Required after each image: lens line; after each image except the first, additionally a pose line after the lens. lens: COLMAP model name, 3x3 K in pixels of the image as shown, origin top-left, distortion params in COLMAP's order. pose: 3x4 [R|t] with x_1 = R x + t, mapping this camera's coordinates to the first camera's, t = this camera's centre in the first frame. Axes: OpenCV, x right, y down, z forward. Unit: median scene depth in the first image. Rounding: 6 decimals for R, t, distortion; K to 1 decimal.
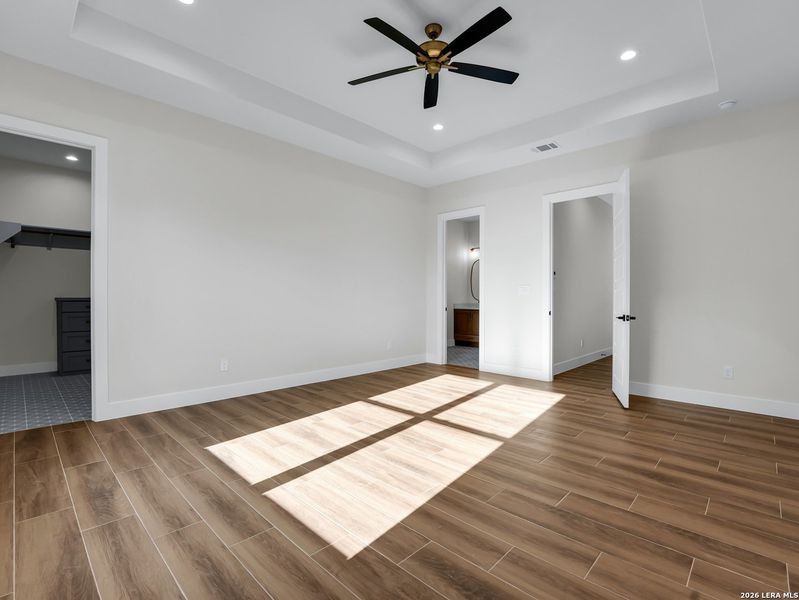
lens RADIAL K [[379.4, 0, 399.5], [0, 379.4, 300.0], [0, 0, 1]] dist [-0.020103, -0.000001]
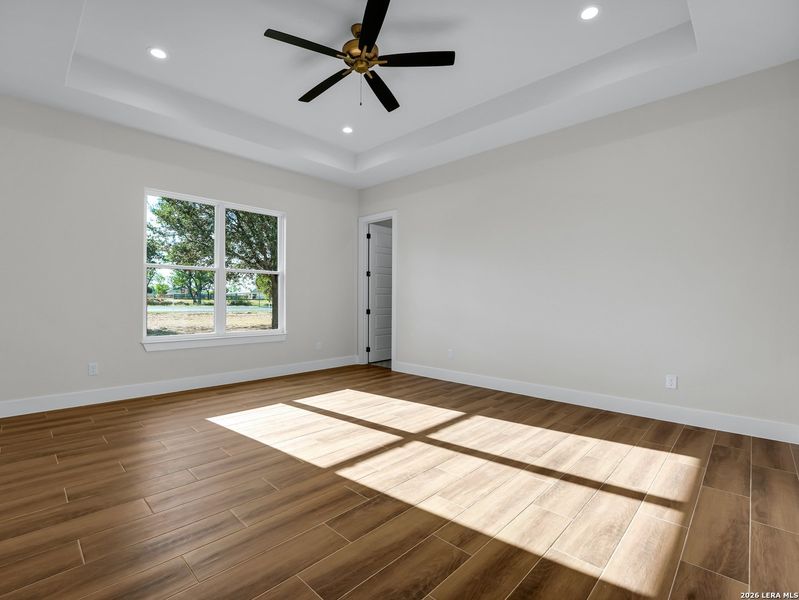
lens RADIAL K [[379.4, 0, 399.5], [0, 379.4, 300.0], [0, 0, 1]] dist [-0.020103, -0.000001]
pose [[0.003564, -0.003309, -0.999988, 1.027816], [-0.009724, 0.999947, -0.003343, -0.002760], [0.999946, 0.009736, 0.003531, 1.054693]]
